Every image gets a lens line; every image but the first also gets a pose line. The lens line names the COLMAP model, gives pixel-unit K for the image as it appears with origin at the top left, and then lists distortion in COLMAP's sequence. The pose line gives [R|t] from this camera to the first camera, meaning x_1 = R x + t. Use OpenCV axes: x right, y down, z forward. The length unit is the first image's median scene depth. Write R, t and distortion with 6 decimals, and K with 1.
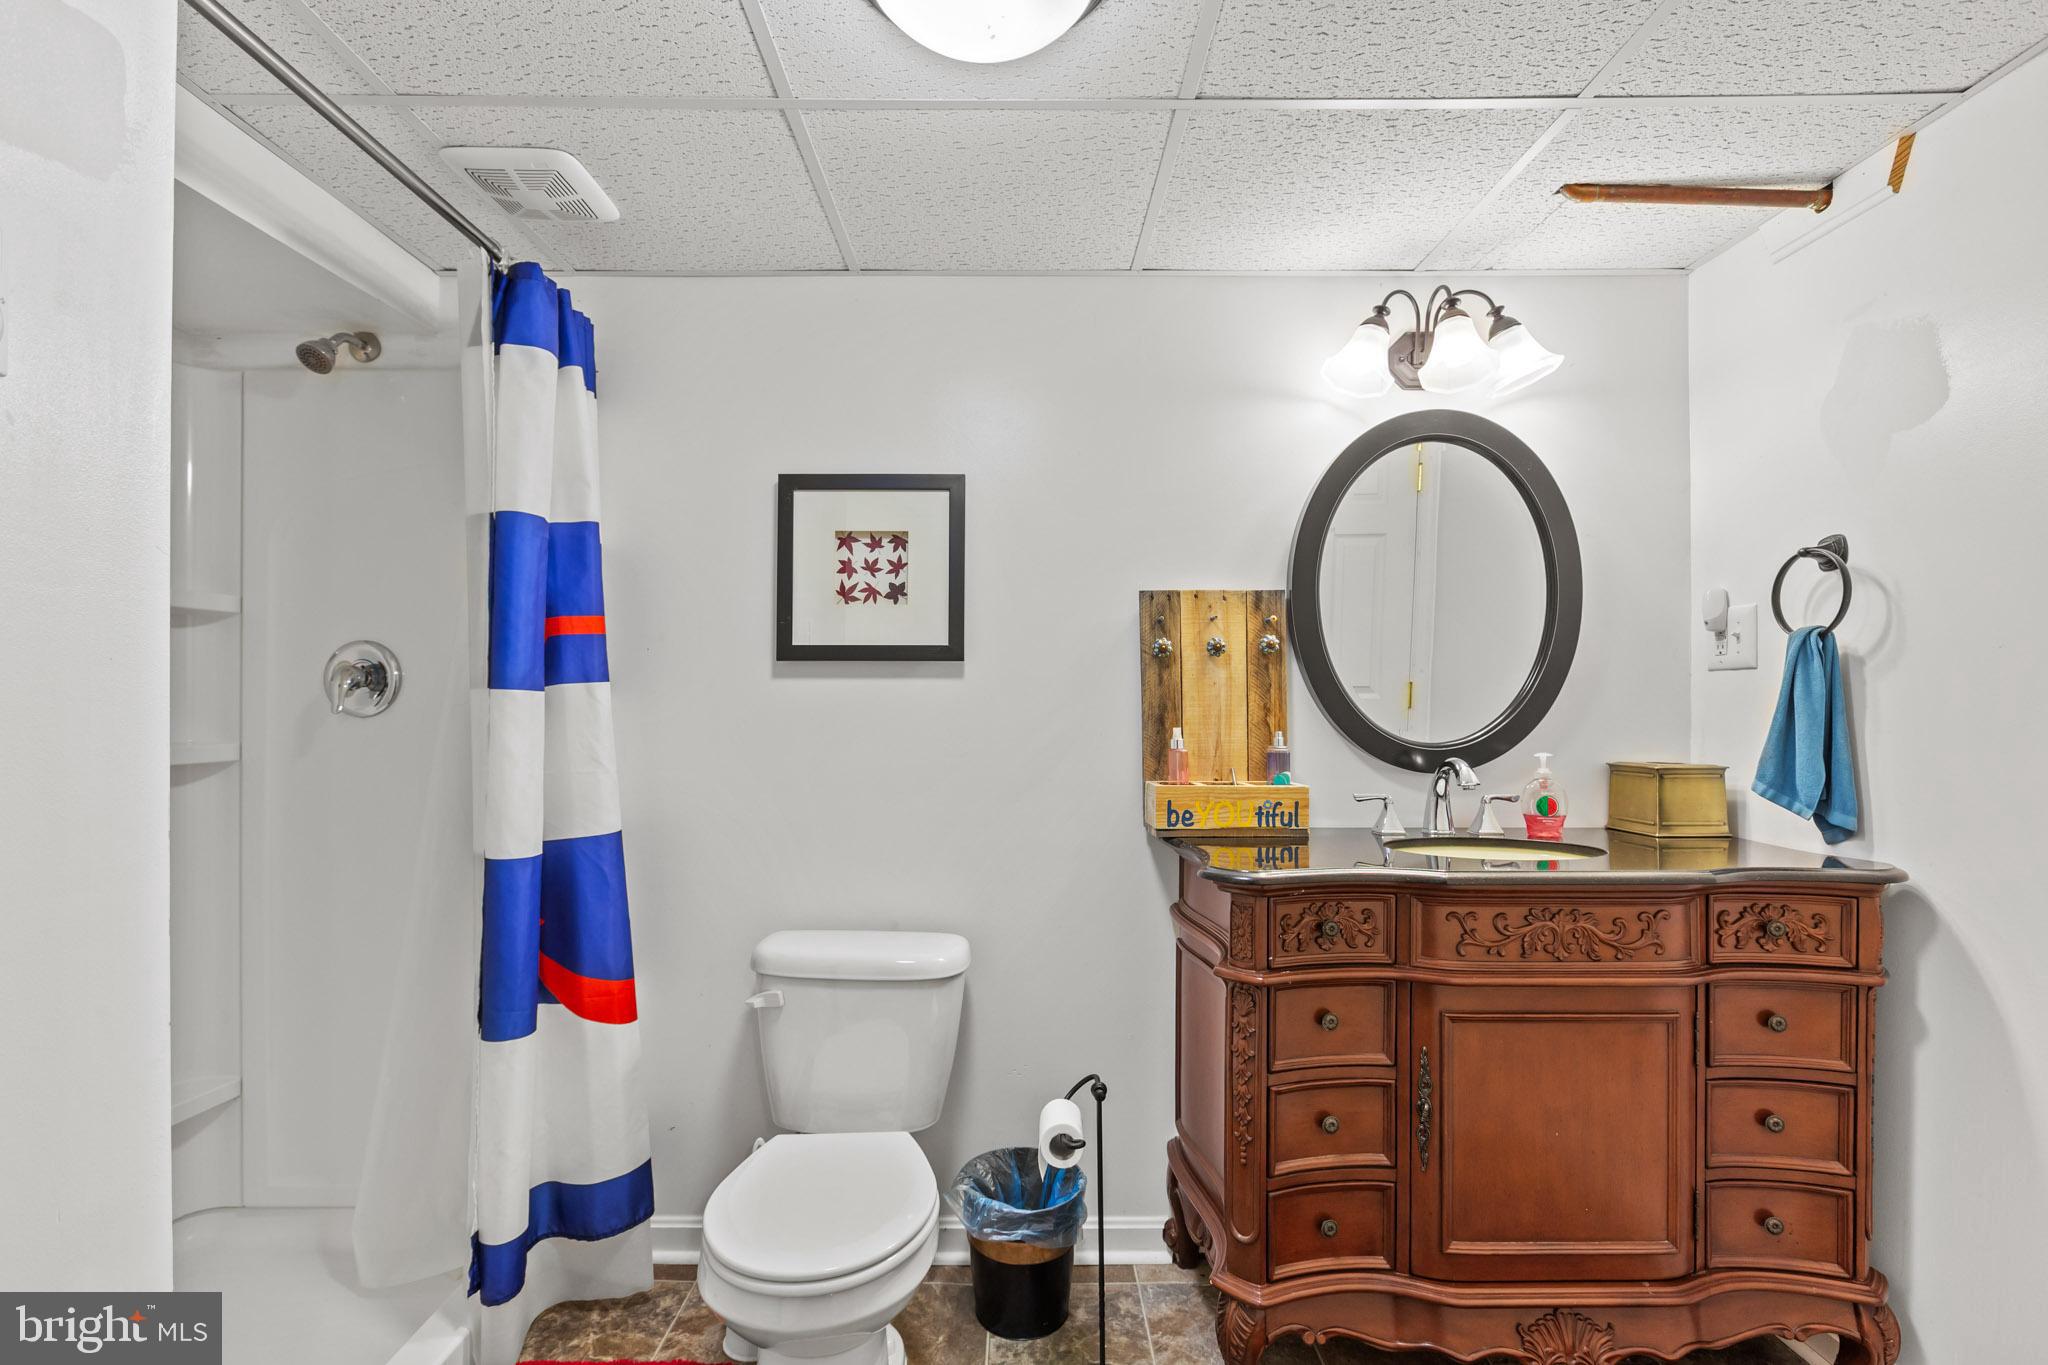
lens RADIAL K [[926.9, 0, 1023.0], [0, 926.9, 684.9], [0, 0, 1]] dist [0.005568, 0.000350]
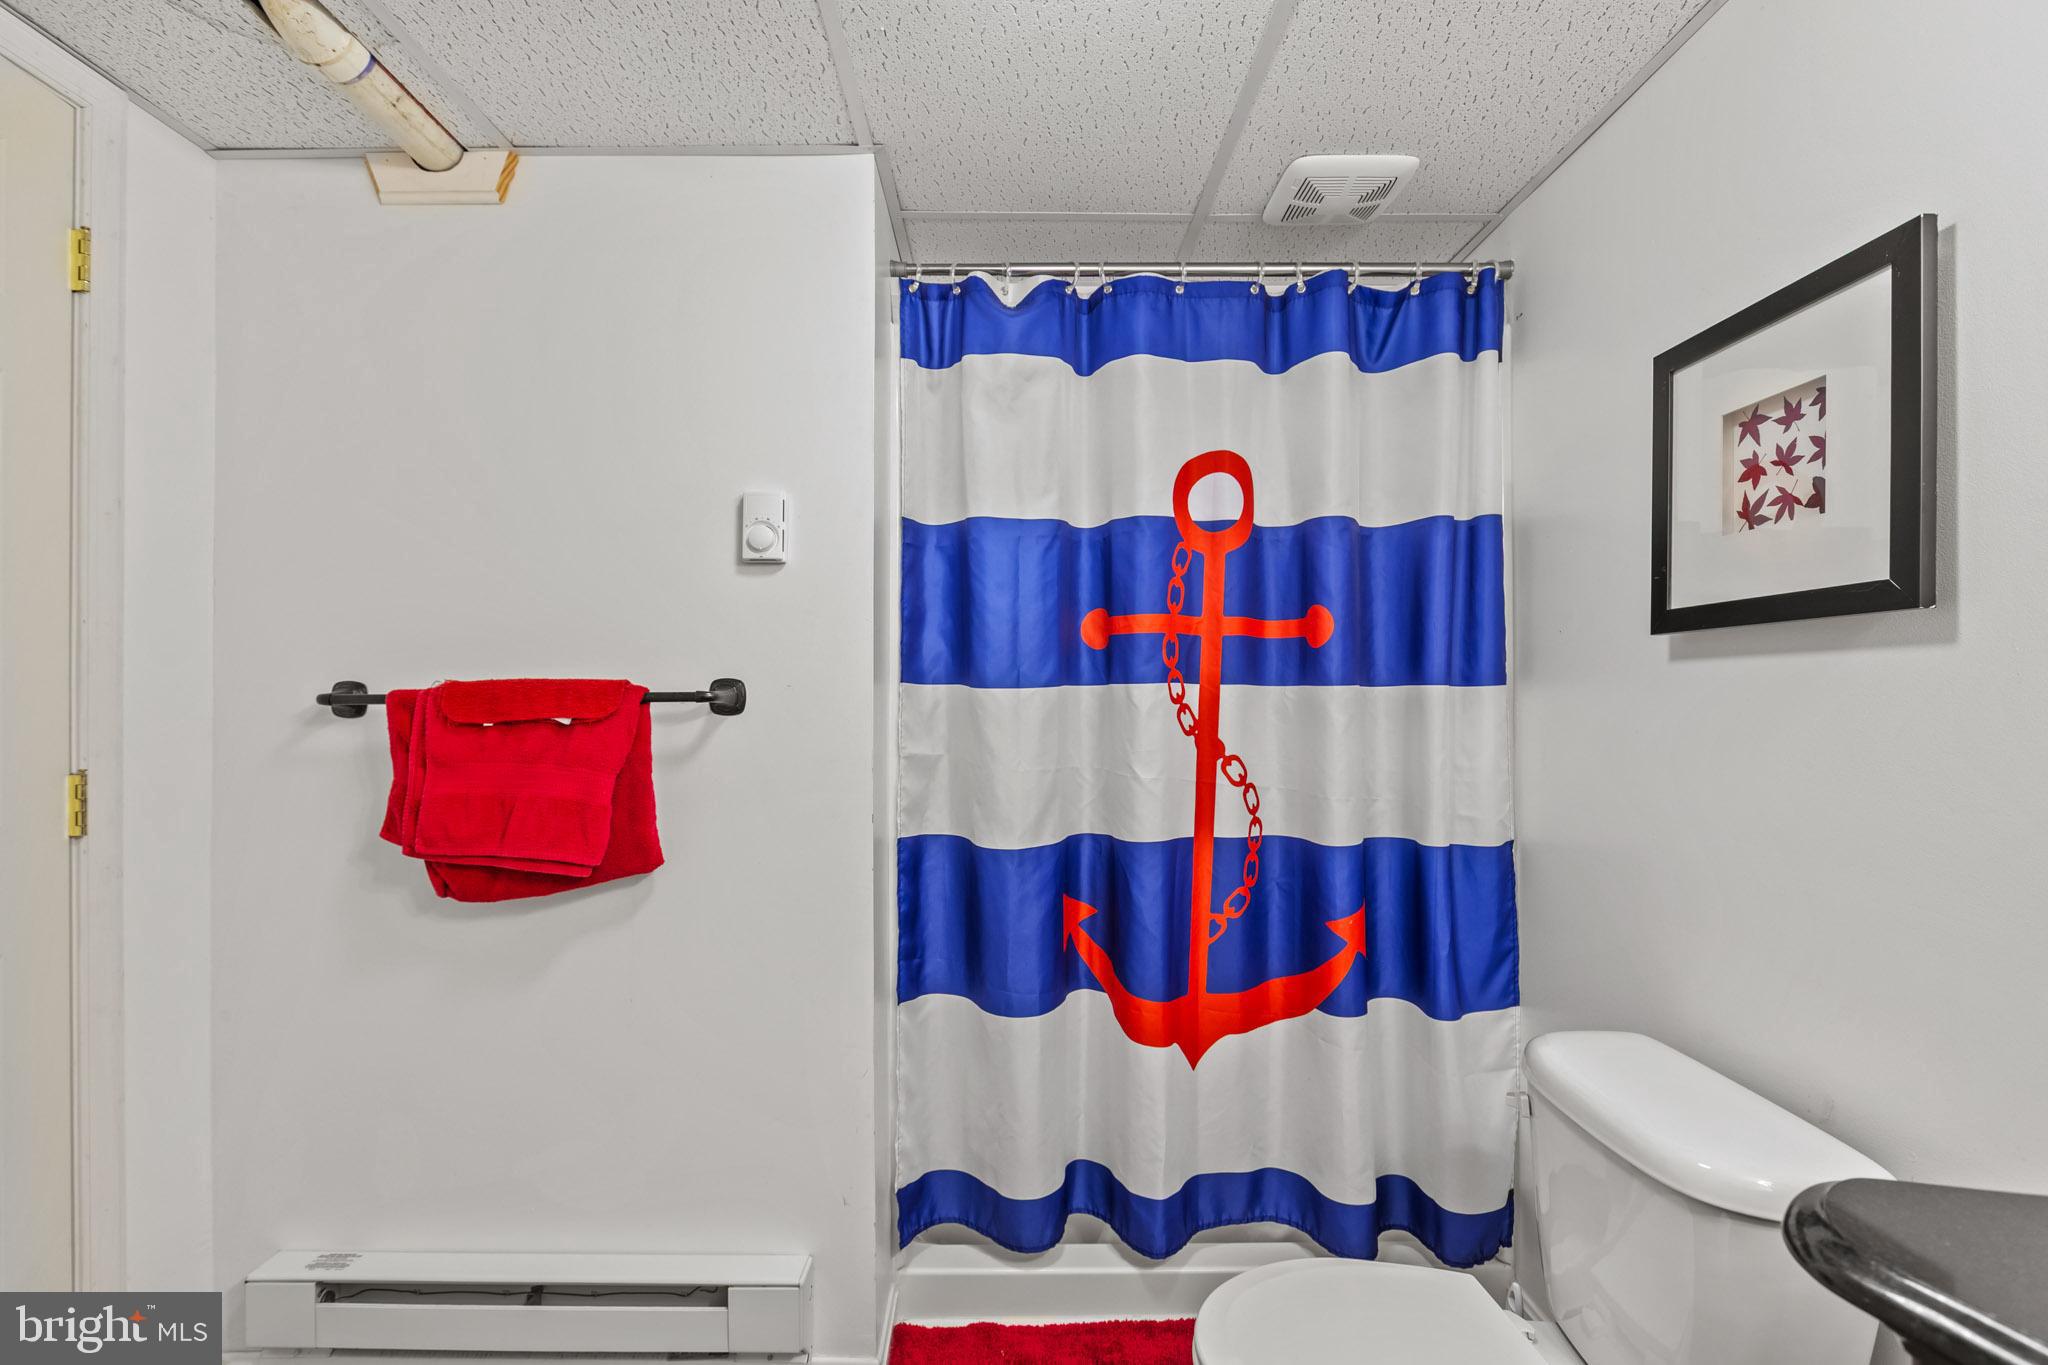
lens RADIAL K [[926.9, 0, 1025.1], [0, 926.9, 694.1], [0, 0, 1]] dist [0.005568, 0.000350]
pose [[-0.019891, 0.000383, -0.999802, 0.419628], [0.006172, 0.999981, 0.000261, 0.015349], [0.999783, -0.006166, -0.019893, 0.542078]]
